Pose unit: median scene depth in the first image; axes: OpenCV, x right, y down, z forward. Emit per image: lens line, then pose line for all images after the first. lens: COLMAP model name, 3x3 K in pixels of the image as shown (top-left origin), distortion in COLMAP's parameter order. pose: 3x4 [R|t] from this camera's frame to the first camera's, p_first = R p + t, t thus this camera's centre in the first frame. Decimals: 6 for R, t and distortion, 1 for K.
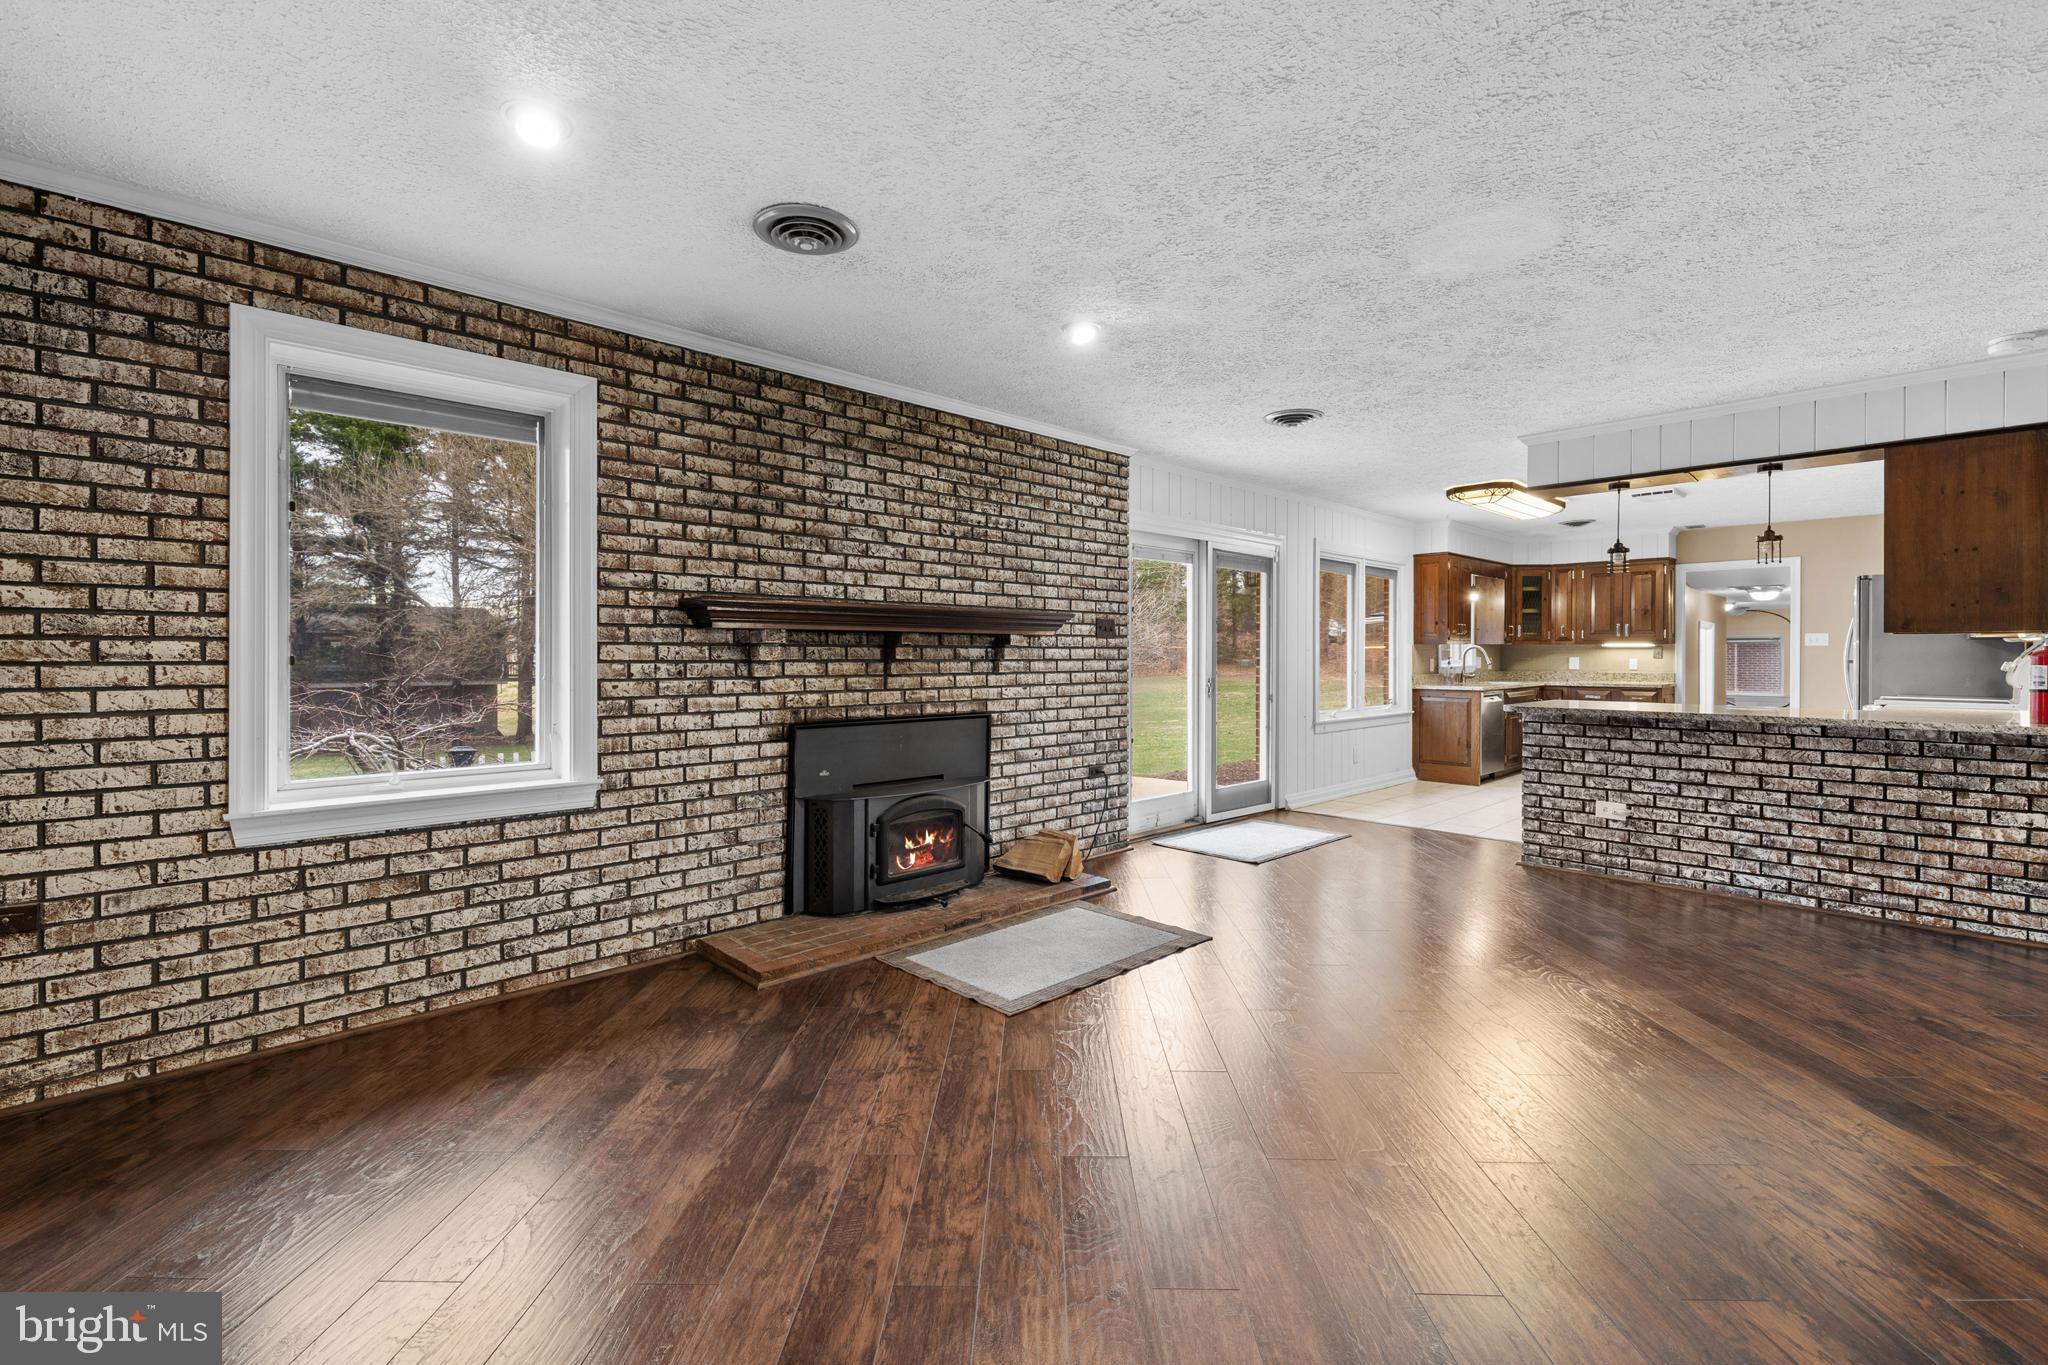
lens RADIAL K [[855.2, 0, 1027.6], [0, 855.2, 669.3], [0, 0, 1]] dist [0.000590, 0.000176]
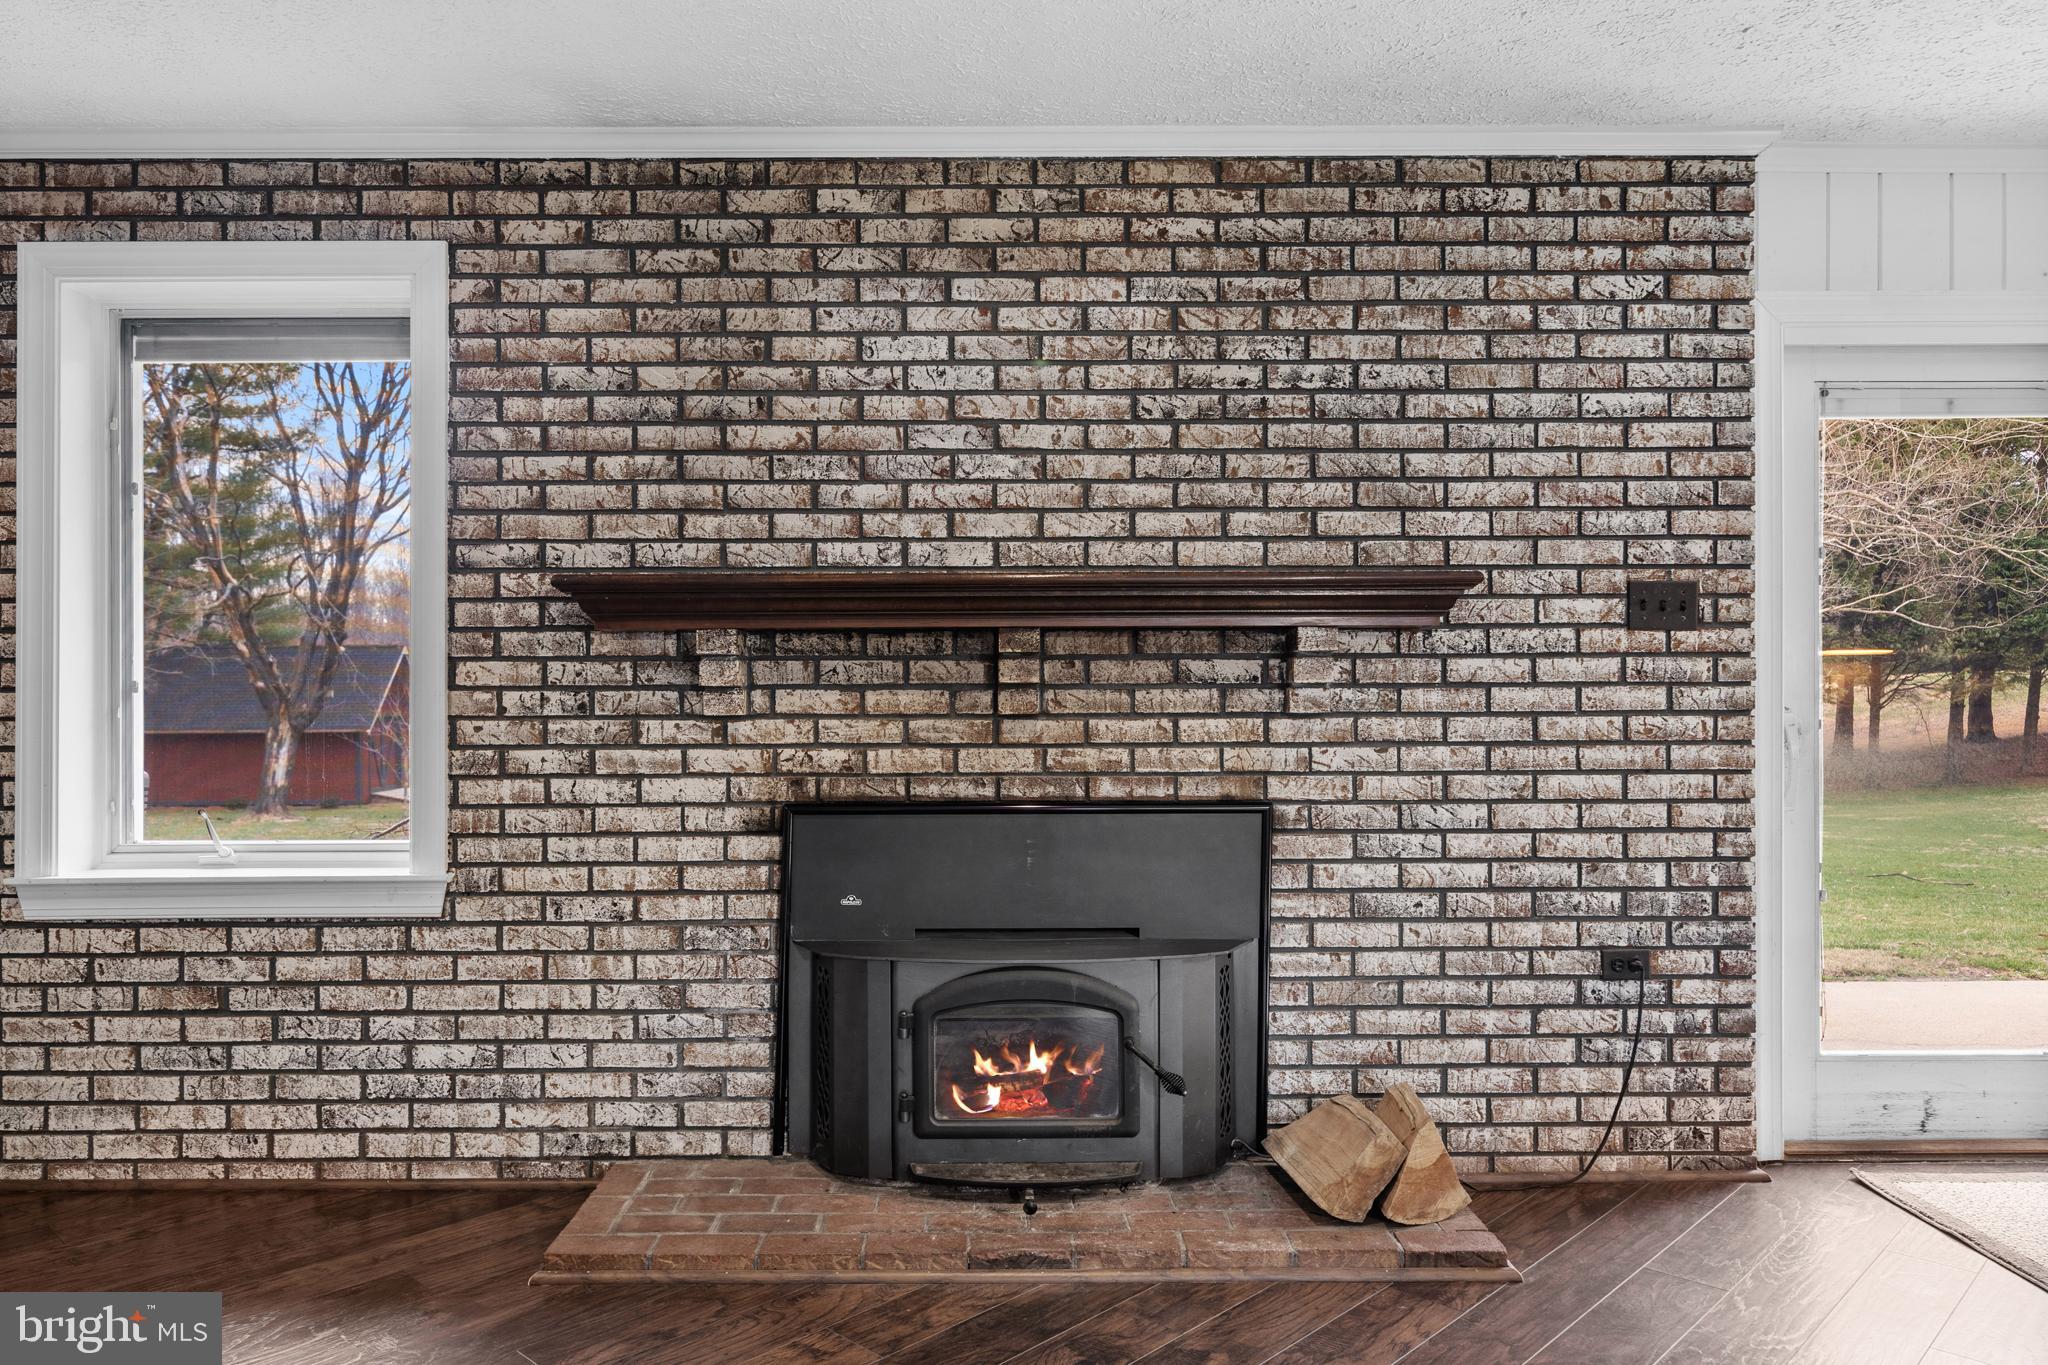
lens RADIAL K [[1413.8, 0, 1023.8], [0, 1413.8, 683.6], [0, 0, 1]] dist [-0.001431, 0.000069]
pose [[0.733574, 0.003902, -0.679598, 0.456861], [-0.006688, 0.999977, -0.001478, -0.012103], [0.679577, 0.005629, 0.733583, 0.458928]]
